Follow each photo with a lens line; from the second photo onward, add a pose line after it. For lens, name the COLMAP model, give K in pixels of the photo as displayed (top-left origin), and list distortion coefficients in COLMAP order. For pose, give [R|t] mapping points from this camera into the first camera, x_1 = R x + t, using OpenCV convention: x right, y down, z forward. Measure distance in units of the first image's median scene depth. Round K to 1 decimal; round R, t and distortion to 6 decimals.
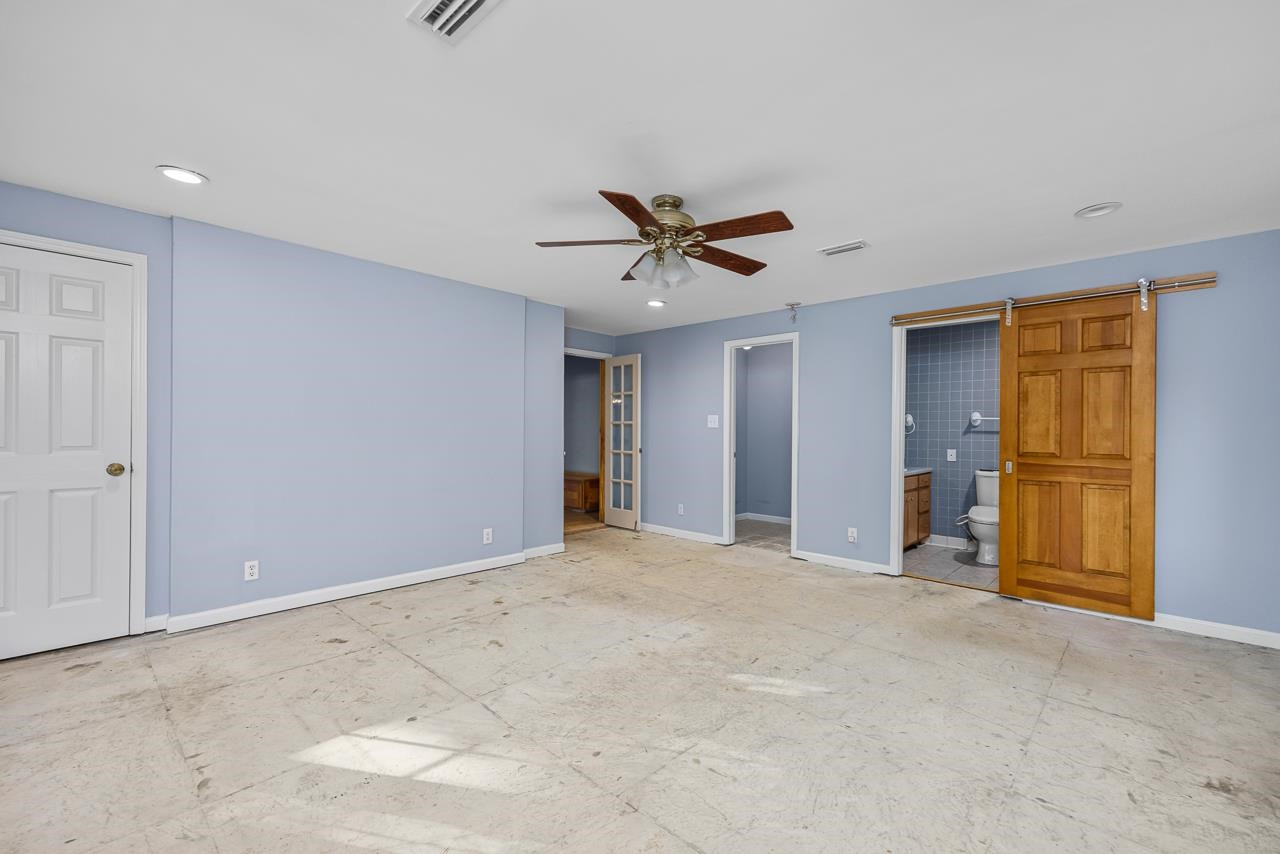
lens RADIAL K [[553.5, 0, 640.0], [0, 553.5, 427.0], [0, 0, 1]] dist [-0.000452, -0.000057]
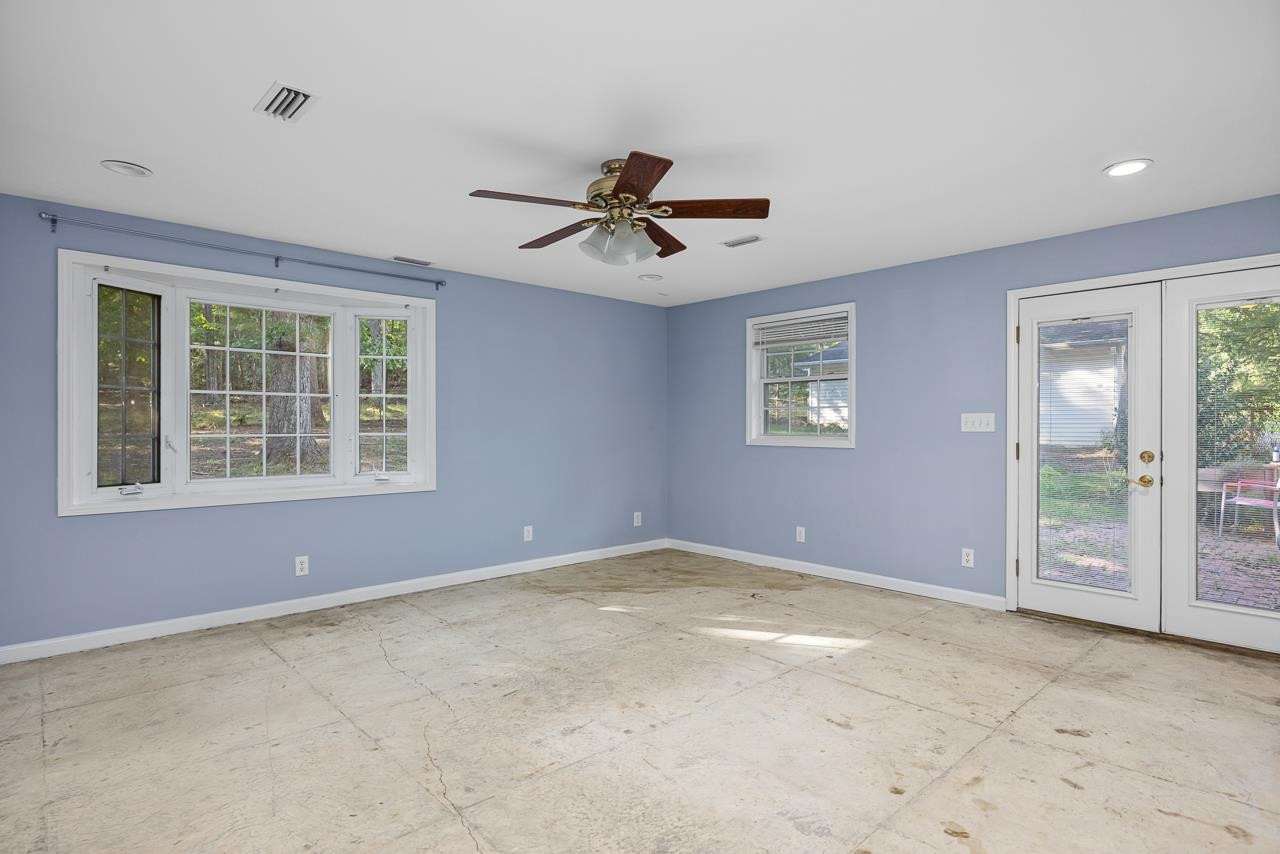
lens RADIAL K [[709.4, 0, 640.0], [0, 709.4, 427.0], [0, 0, 1]] dist [-0.000282, -0.000505]
pose [[-0.997921, -0.009343, 0.063775, -0.059509], [-0.010087, 0.999885, -0.011363, 0.018623], [-0.063662, -0.011983, -0.997900, 2.075321]]
